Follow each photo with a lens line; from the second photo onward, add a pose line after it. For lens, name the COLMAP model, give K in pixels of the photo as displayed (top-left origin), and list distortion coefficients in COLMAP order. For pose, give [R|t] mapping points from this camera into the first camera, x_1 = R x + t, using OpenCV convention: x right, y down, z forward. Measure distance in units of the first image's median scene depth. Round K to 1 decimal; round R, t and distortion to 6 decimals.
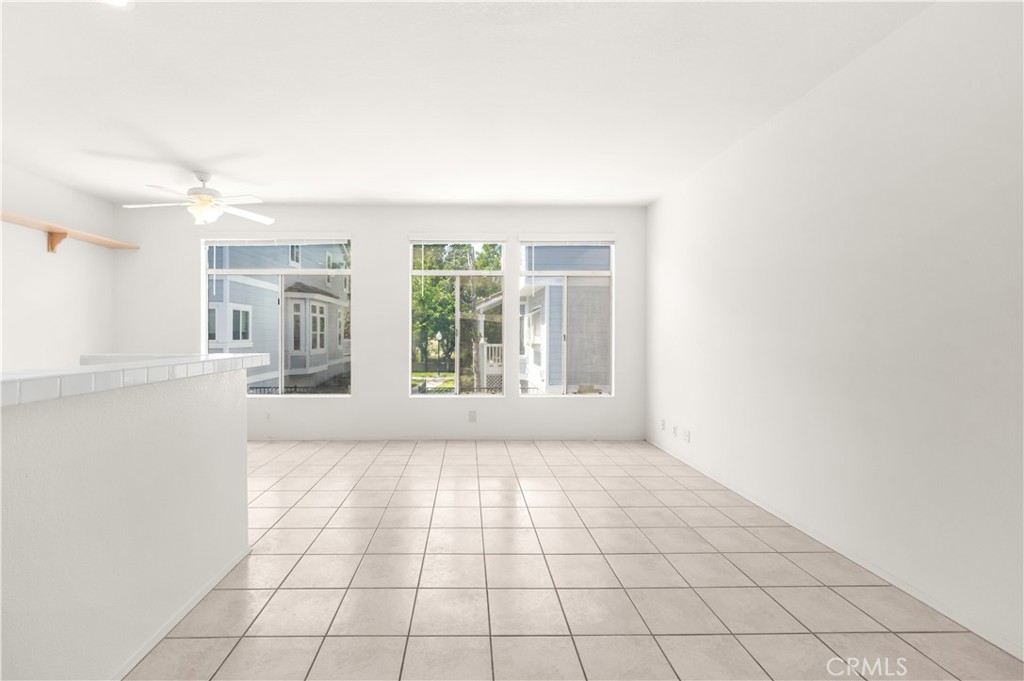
lens RADIAL K [[441.6, 0, 481.9], [0, 441.6, 339.1], [0, 0, 1]] dist [0.000509, -0.001702]
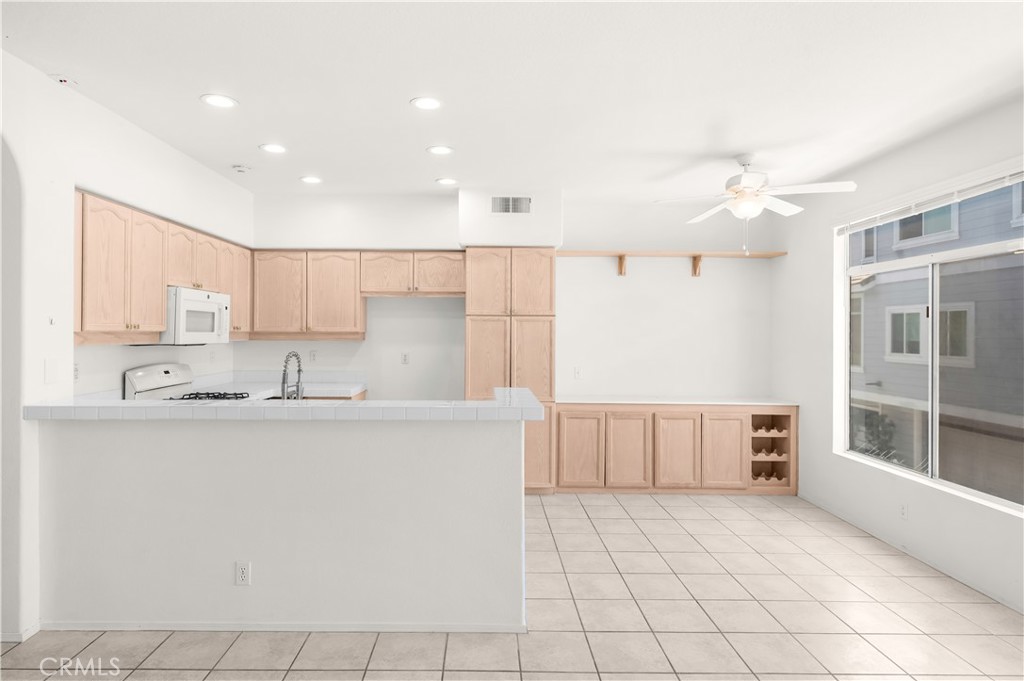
lens RADIAL K [[565.2, 0, 479.8], [0, 565.2, 330.7], [0, 0, 1]] dist [-0.001399, 0.000477]
pose [[-0.032649, -0.005775, -0.999450, 0.109641], [-0.014510, 0.999881, -0.005303, -0.018545], [0.999362, 0.014329, -0.032729, 0.176814]]
